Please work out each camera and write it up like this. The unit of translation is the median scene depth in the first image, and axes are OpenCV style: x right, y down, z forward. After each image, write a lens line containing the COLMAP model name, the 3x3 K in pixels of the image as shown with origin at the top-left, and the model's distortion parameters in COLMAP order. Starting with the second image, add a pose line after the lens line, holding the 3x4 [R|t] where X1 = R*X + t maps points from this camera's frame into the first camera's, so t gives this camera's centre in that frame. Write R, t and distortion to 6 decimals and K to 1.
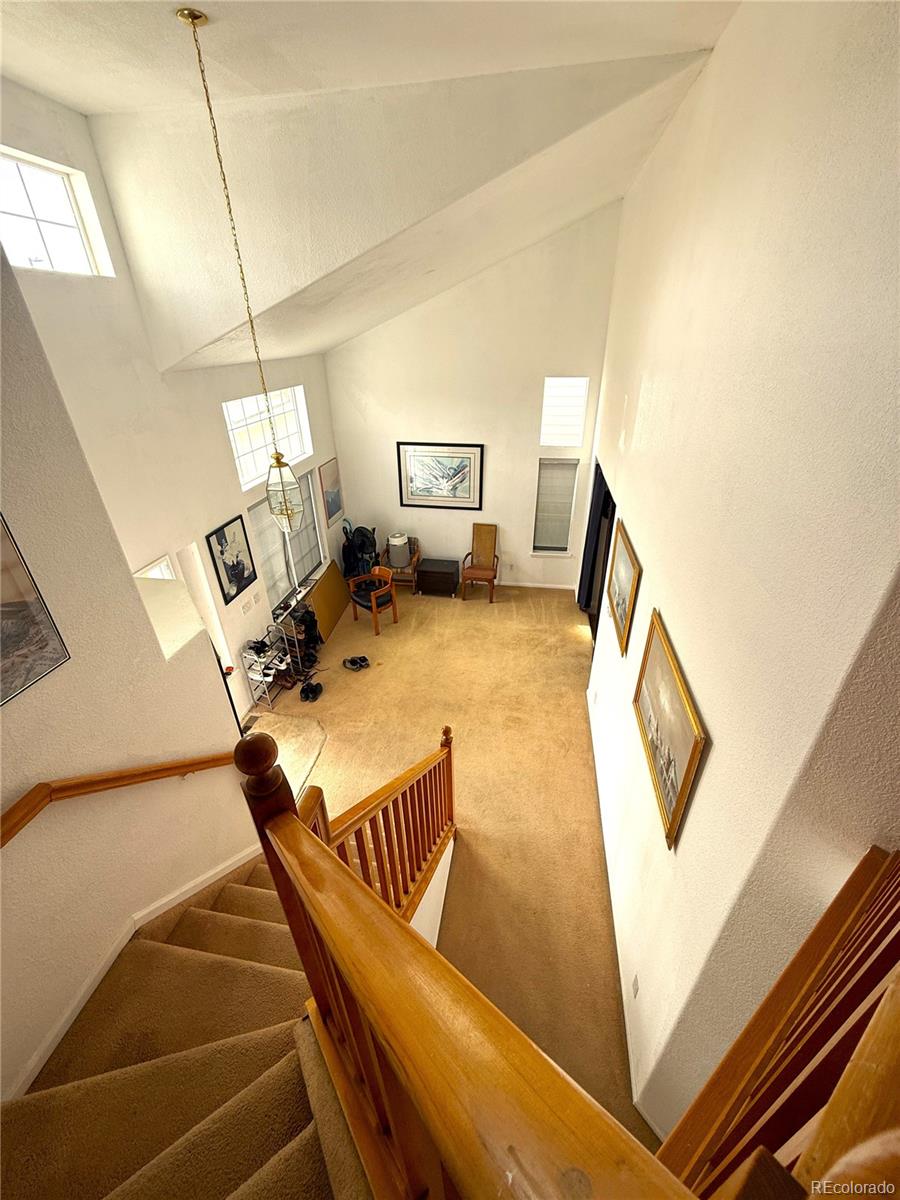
lens RADIAL K [[476.7, 0, 452.0], [0, 476.7, 596.8], [0, 0, 1]] dist [-0.000629, -0.000327]
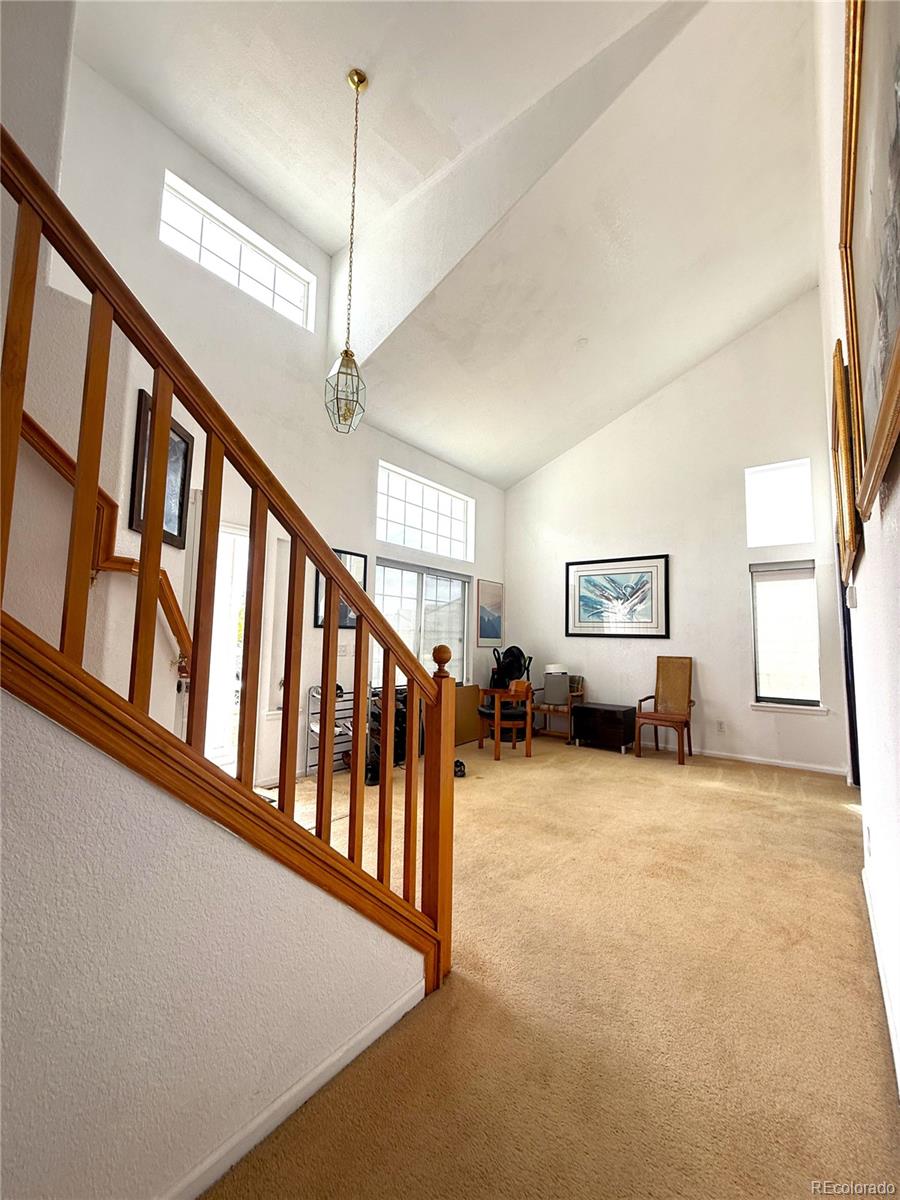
lens RADIAL K [[476.7, 0, 452.0], [0, 476.7, 596.8], [0, 0, 1]] dist [-0.000629, -0.000327]
pose [[0.880770, -0.010713, -0.473423, 0.138372], [-0.259129, 0.825876, -0.500780, 0.272924], [0.396354, 0.563750, 0.724631, 0.327165]]
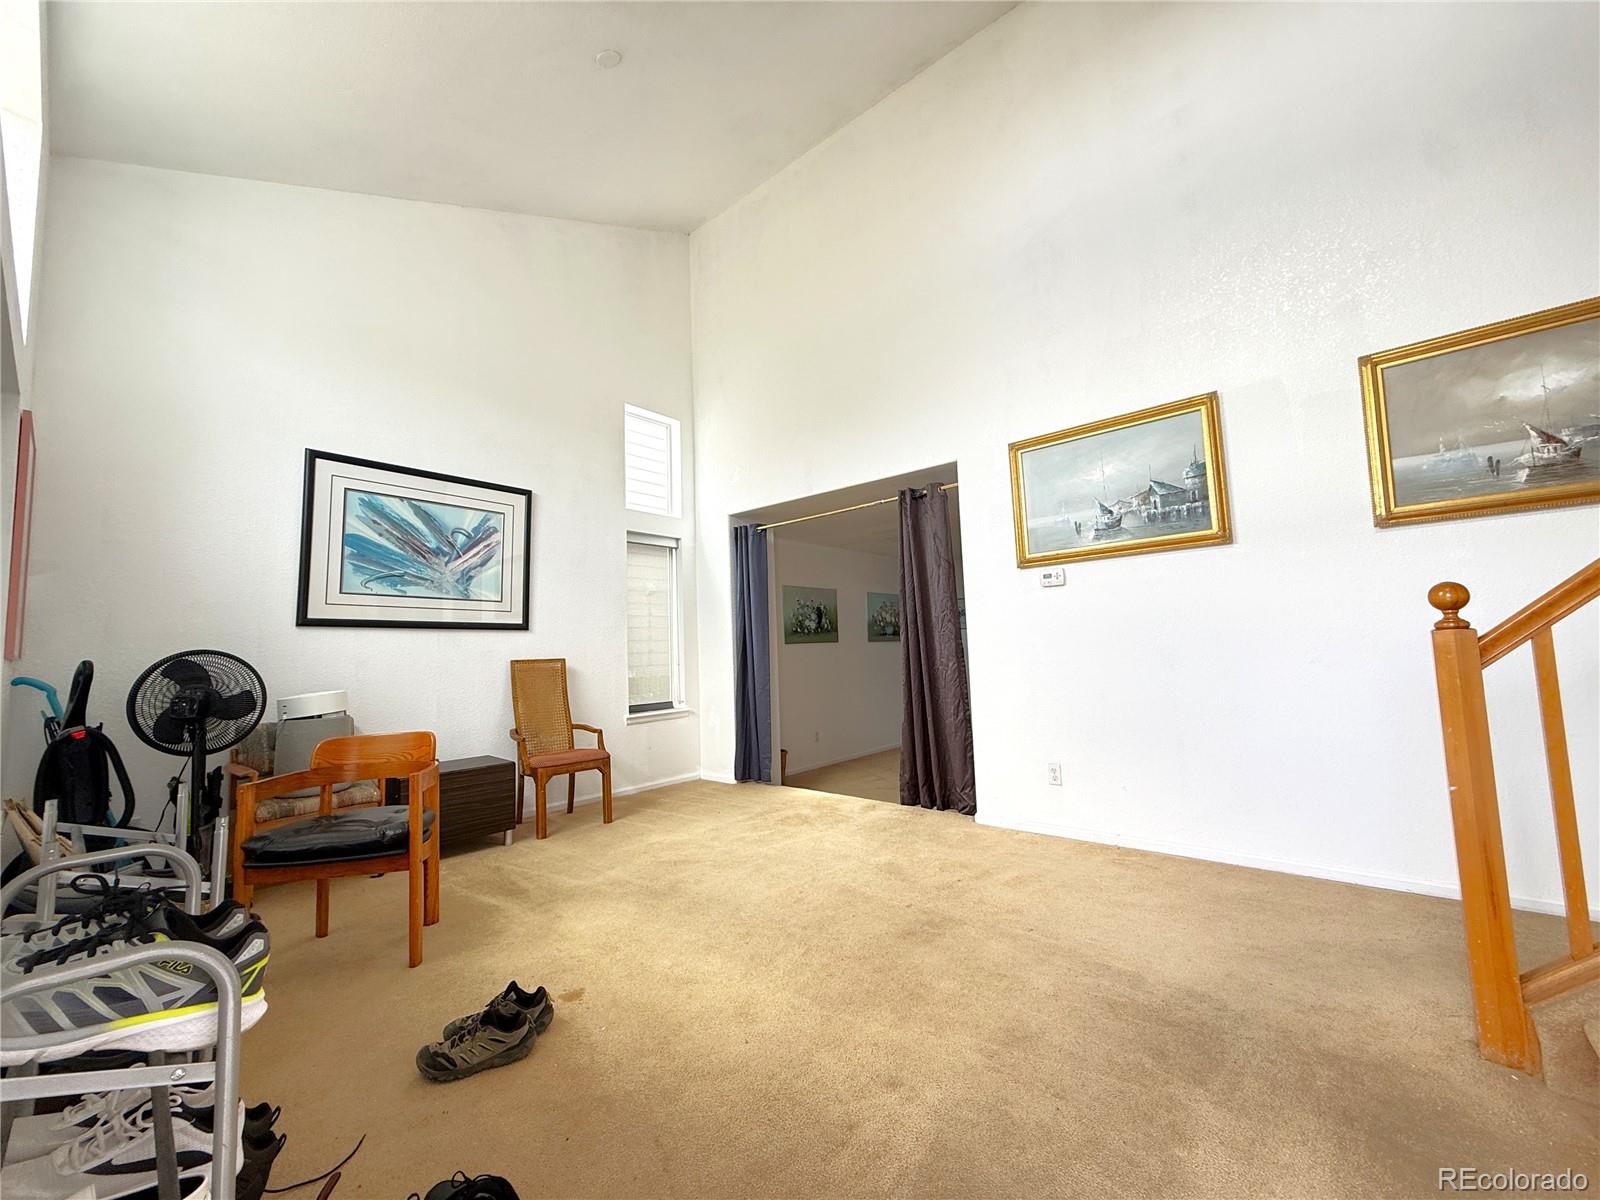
lens RADIAL K [[633.5, 0, 793.3], [0, 633.5, 598.9], [0, 0, 1]] dist [0.001380, 0.000214]
pose [[0.522838, 0.074348, 0.849184, -0.376271], [0.434271, 0.833990, -0.340397, 0.128408], [-0.733518, 0.546748, 0.403754, 0.652928]]
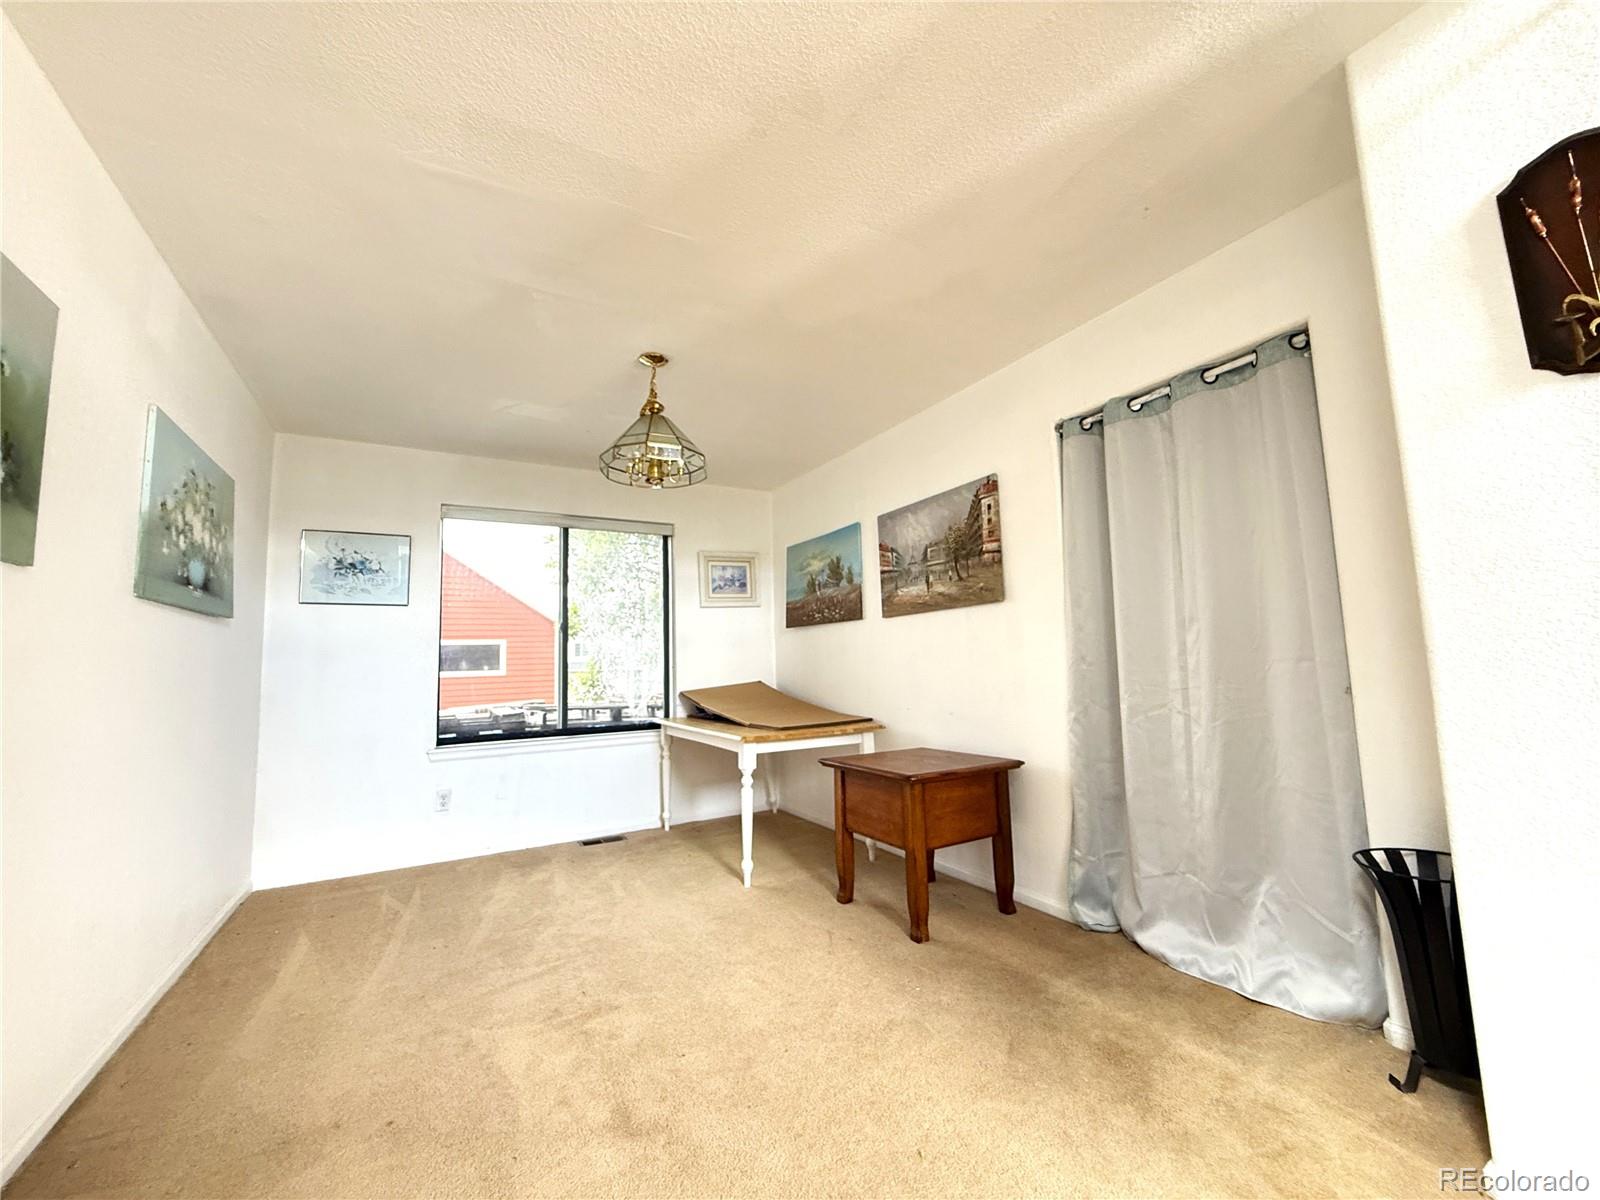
lens RADIAL K [[643.7, 0, 800.0], [0, 643.7, 600.0], [0, 0, 1]] dist [-0.000777, 0.000002]
pose [[-0.633473, 0.119926, 0.764415, 0.299411], [0.416068, 0.885730, 0.205838, -0.084277], [-0.652380, 0.448442, -0.610983, 1.068216]]
